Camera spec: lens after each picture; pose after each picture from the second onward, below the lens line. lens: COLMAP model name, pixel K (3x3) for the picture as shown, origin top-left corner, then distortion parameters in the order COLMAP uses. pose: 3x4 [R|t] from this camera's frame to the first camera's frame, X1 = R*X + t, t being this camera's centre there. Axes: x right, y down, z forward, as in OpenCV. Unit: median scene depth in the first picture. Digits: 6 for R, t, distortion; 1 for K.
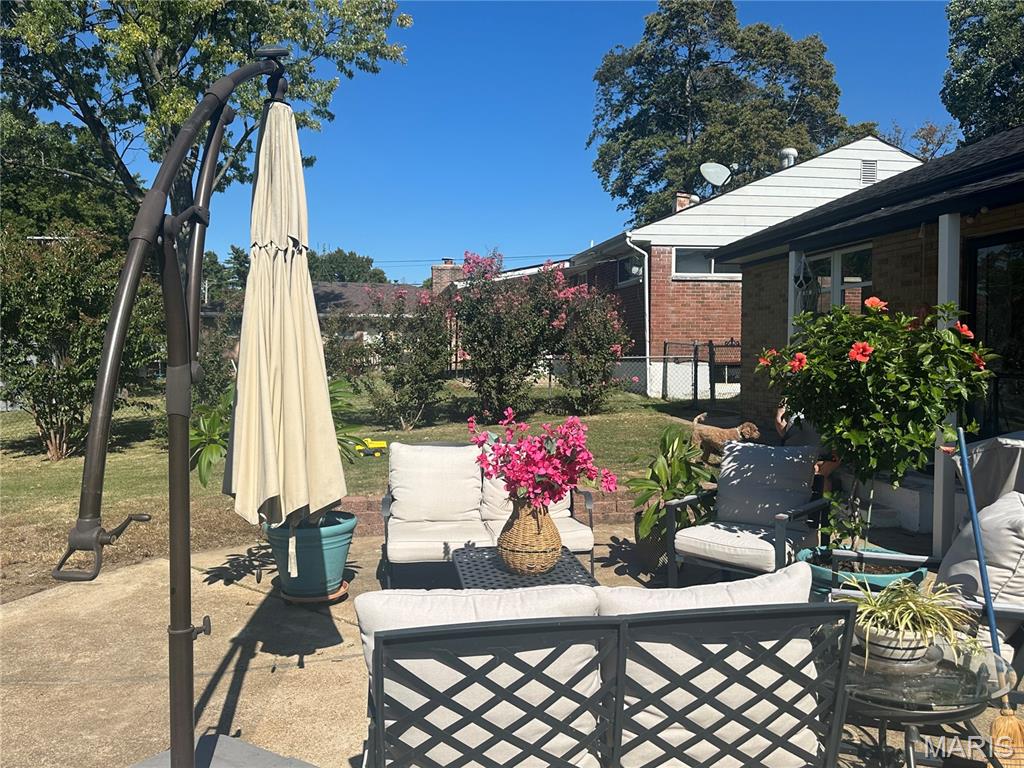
lens RADIAL K [[835.2, 0, 511.5], [0, 835.2, 389.0], [0, 0, 1]] dist [0.077704, -0.112880]
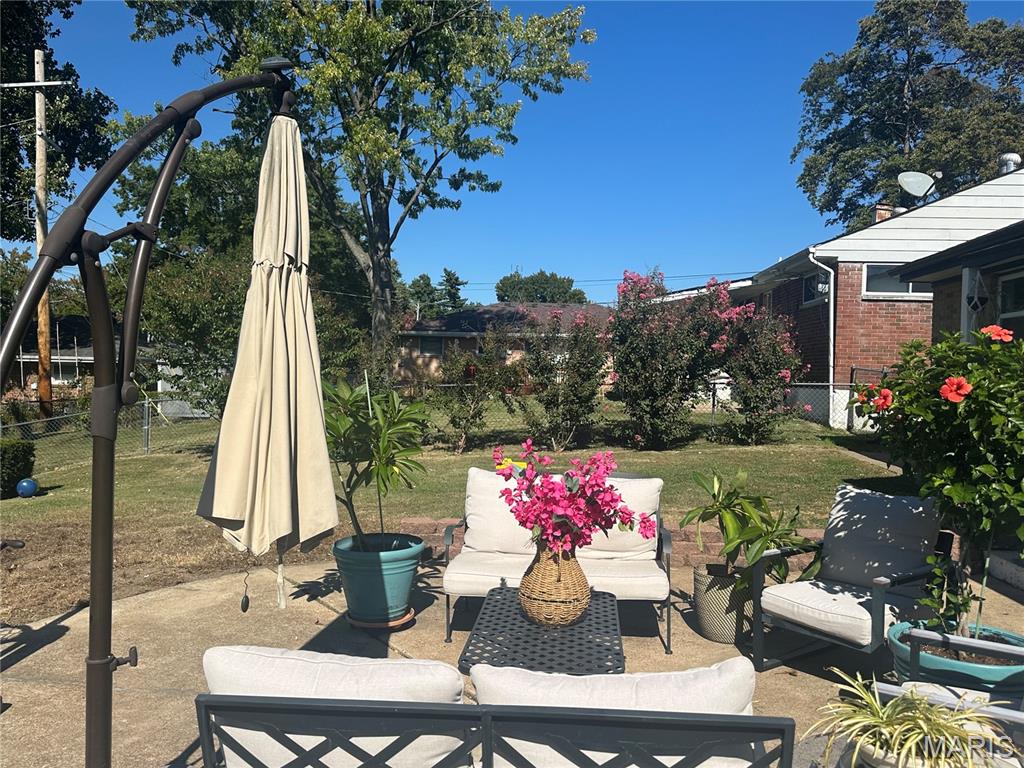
lens RADIAL K [[835.2, 0, 518.5], [0, 835.2, 391.5], [0, 0, 1]] dist [0.077704, -0.112880]
pose [[0.972906, 0.028946, -0.229382, 0.127635], [-0.033657, 0.999295, -0.016651, -0.009278], [0.228738, 0.023920, 0.973194, 0.072225]]
